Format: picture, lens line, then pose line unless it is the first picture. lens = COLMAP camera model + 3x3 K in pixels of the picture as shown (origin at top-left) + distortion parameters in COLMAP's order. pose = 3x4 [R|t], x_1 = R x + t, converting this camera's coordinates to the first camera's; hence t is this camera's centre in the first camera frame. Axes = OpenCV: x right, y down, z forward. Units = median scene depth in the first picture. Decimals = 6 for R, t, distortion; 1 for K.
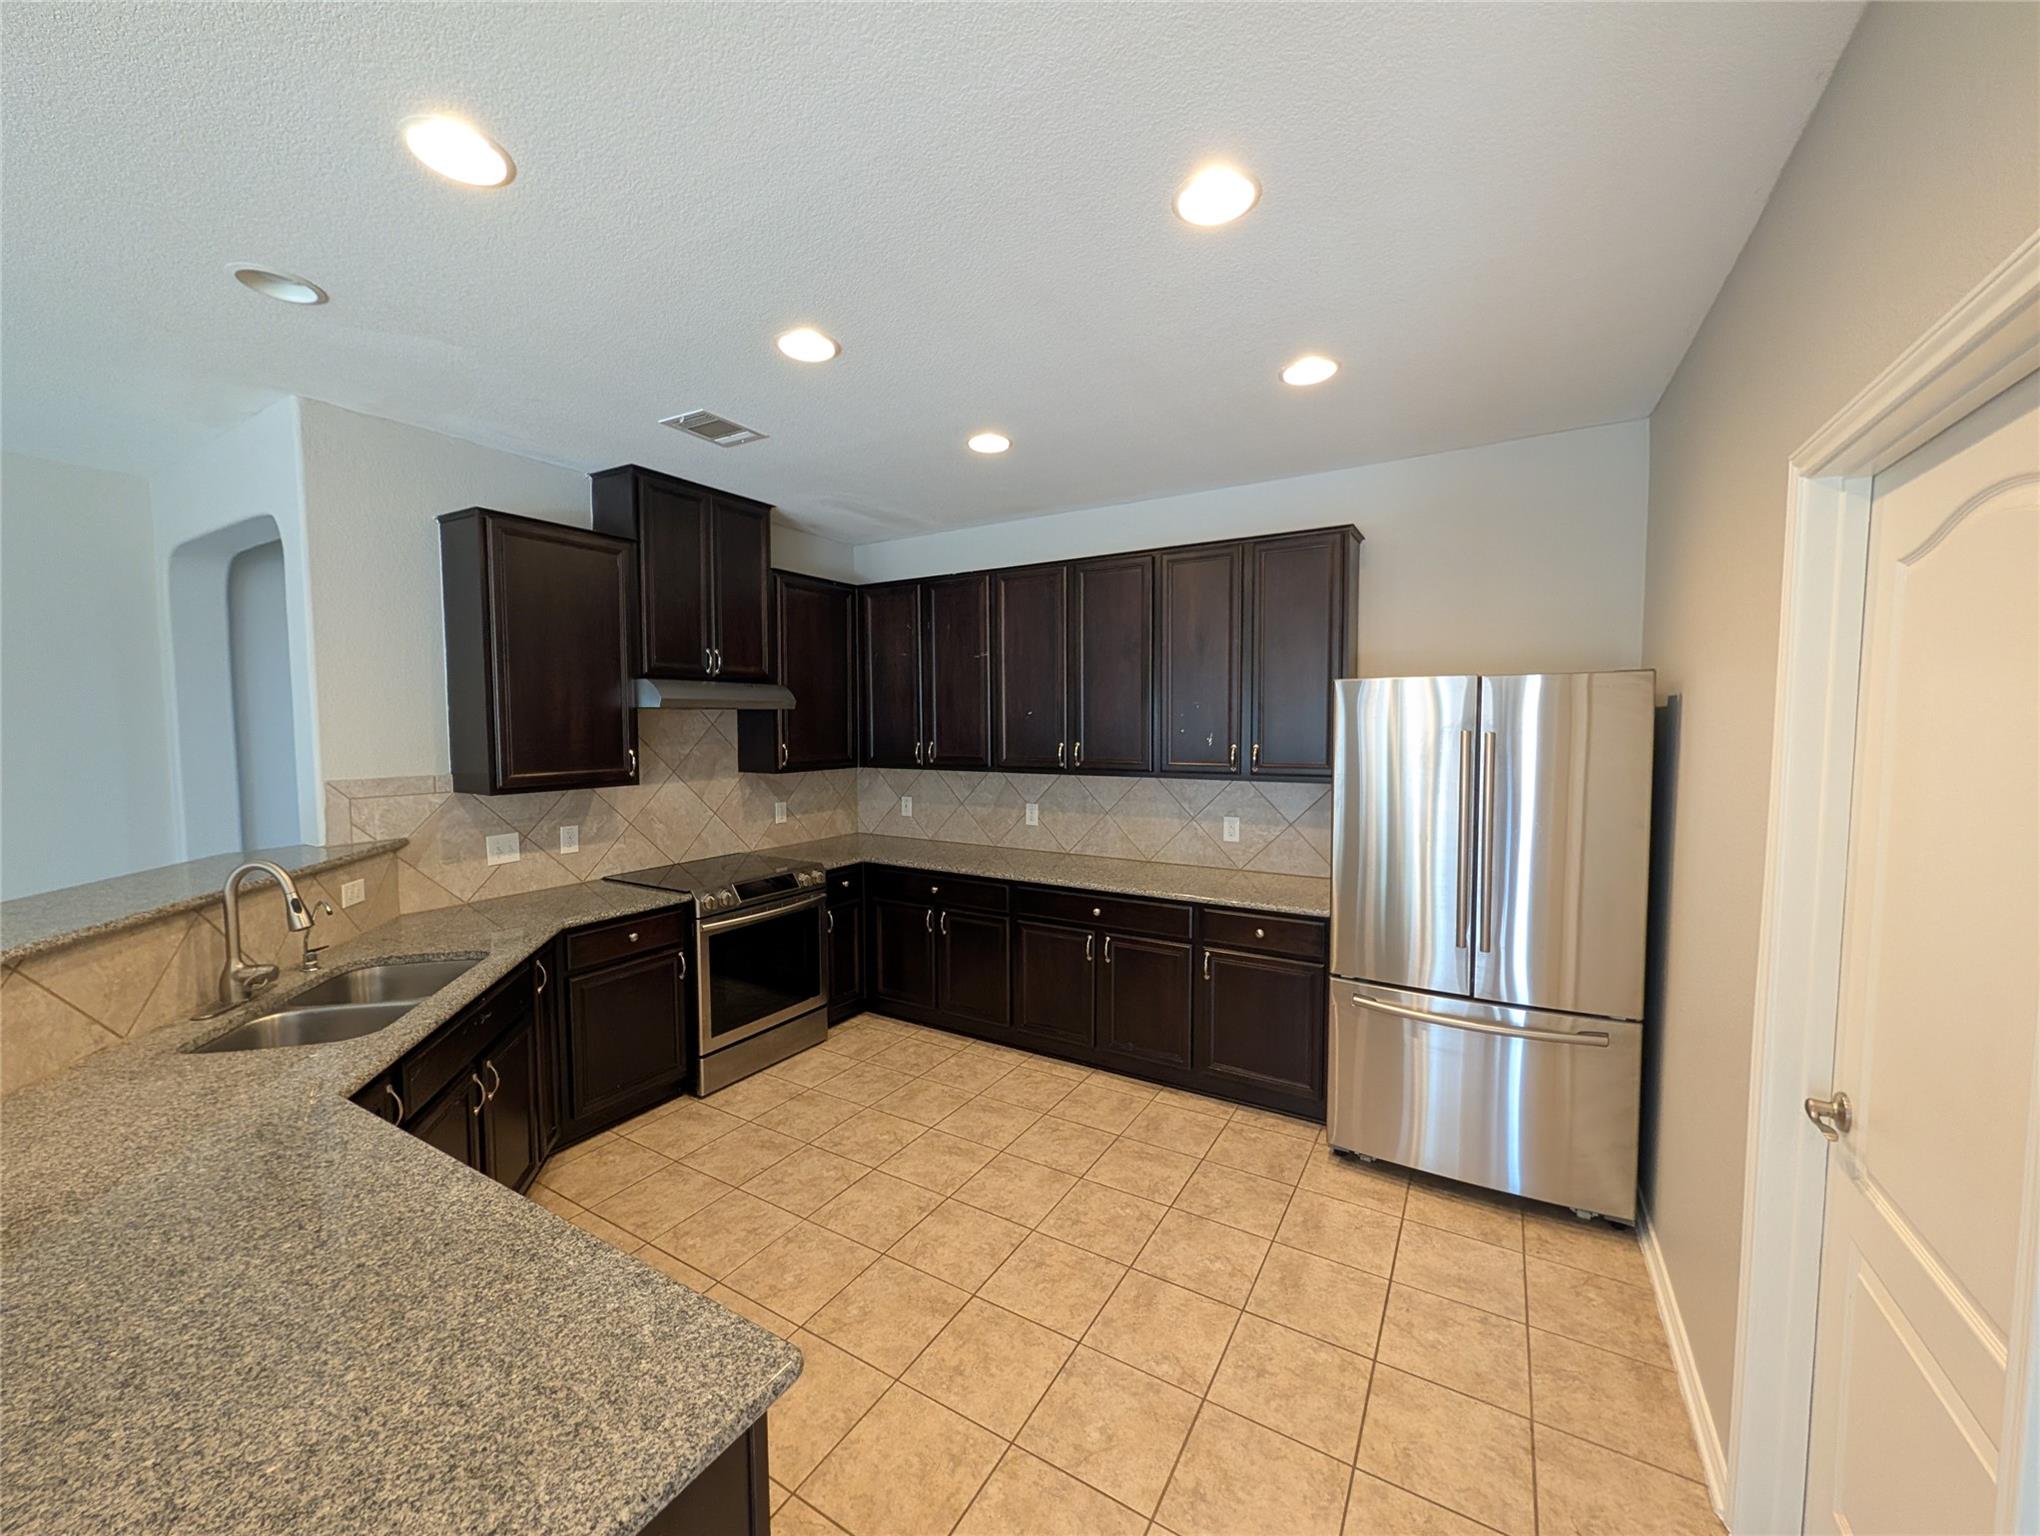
lens RADIAL K [[787.6, 0, 1023.3], [0, 787.6, 766.7], [0, 0, 1]] dist [0.001174, 0.000000]
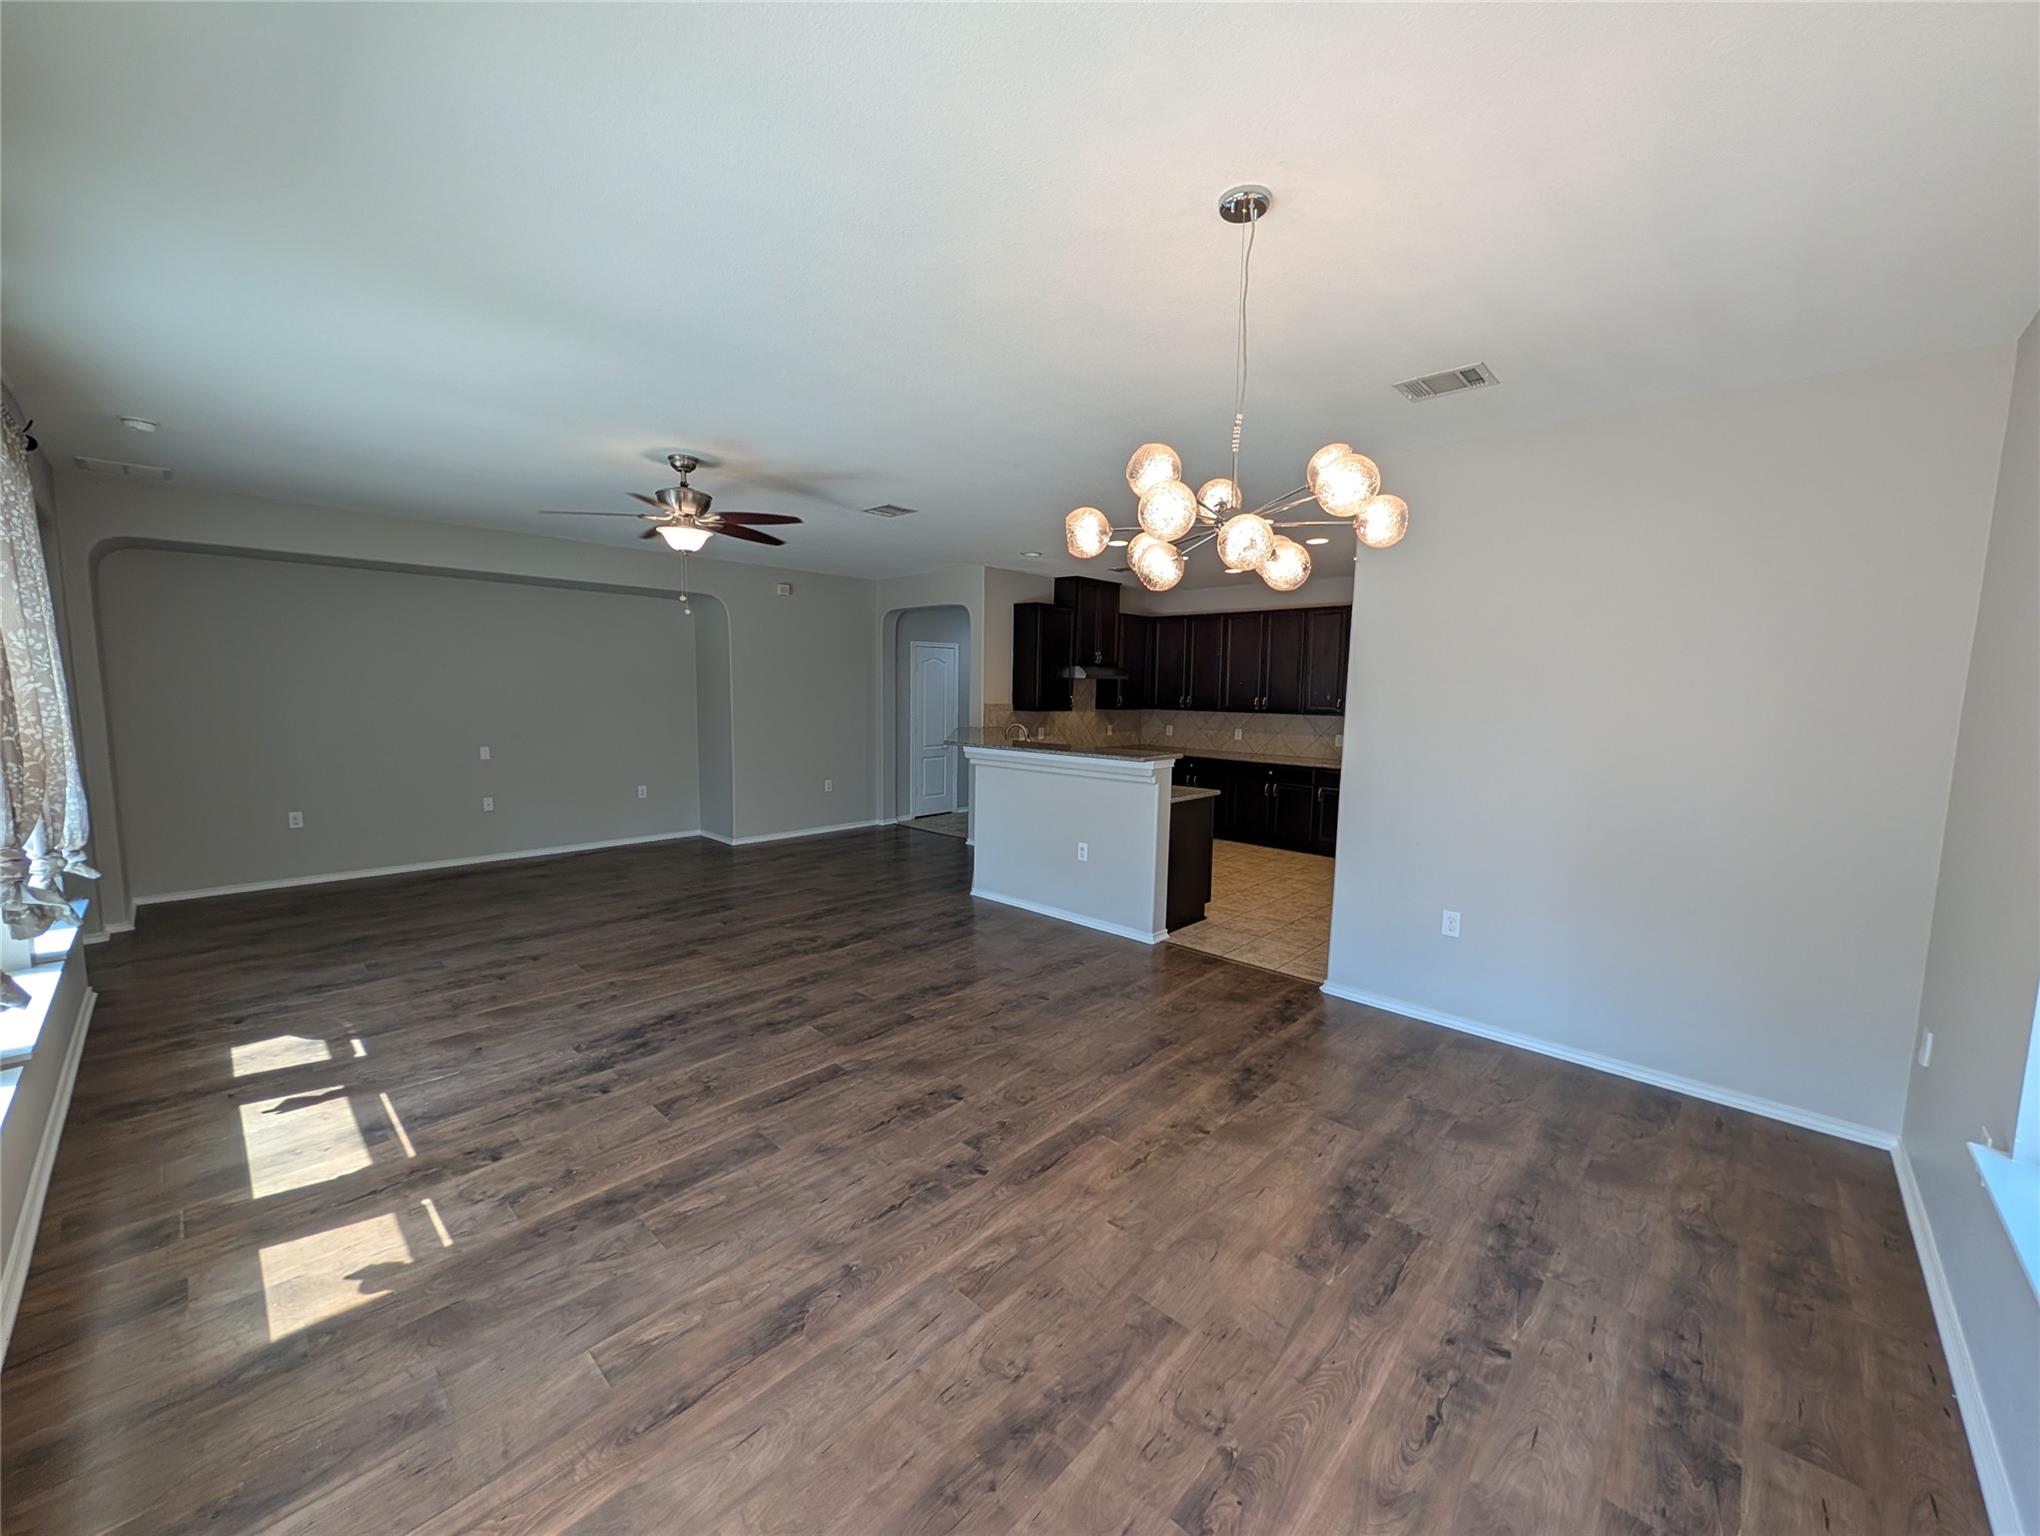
lens RADIAL K [[787.6, 0, 1023.3], [0, 787.6, 766.7], [0, 0, 1]] dist [0.001174, 0.000000]
pose [[0.977677, 0.039573, -0.206352, -0.137251], [-0.030552, 0.998441, 0.046723, 0.086318], [0.207879, -0.039376, 0.977362, -1.374670]]
